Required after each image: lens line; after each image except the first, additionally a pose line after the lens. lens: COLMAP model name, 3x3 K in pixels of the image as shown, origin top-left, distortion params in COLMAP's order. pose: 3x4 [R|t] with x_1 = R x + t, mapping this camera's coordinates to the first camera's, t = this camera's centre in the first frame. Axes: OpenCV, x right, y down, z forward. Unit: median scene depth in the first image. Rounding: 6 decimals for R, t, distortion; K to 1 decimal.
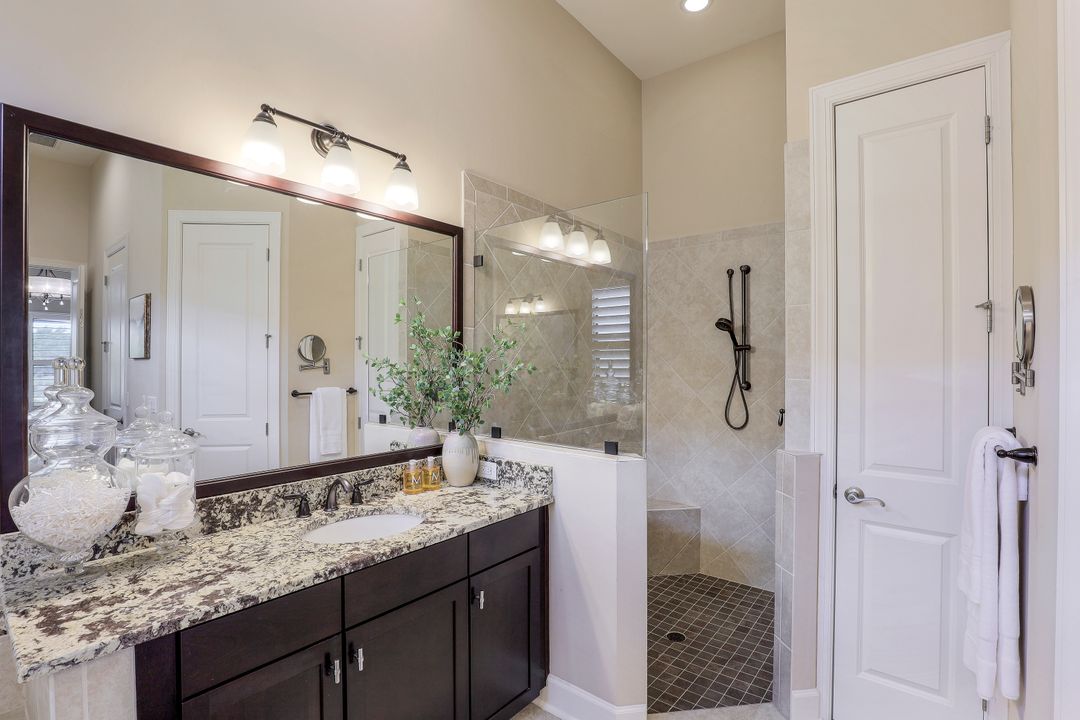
lens RADIAL K [[503.8, 0, 540.2], [0, 503.8, 358.9], [0, 0, 1]] dist [-0.033727, 0.004208]
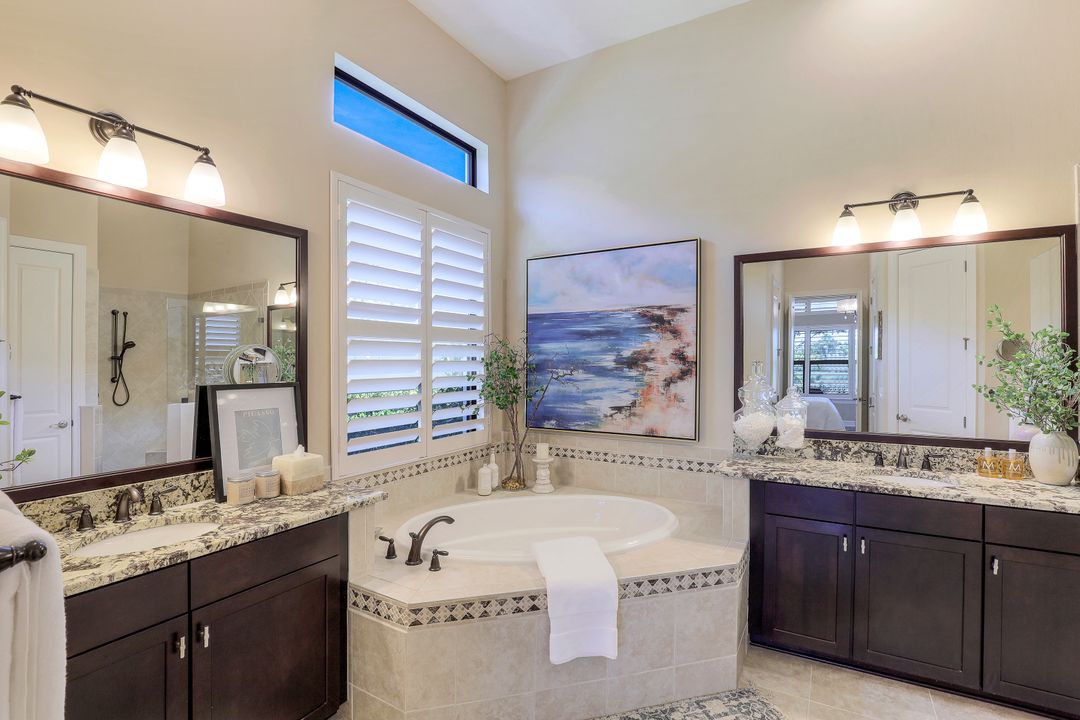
lens RADIAL K [[503.8, 0, 540.9], [0, 503.8, 358.9], [0, 0, 1]] dist [-0.033727, 0.004208]
pose [[0.150410, -0.000331, -0.988624, 0.864208], [0.003512, 0.999994, 0.000199, -0.010025], [0.988617, -0.003502, 0.150411, -0.229270]]
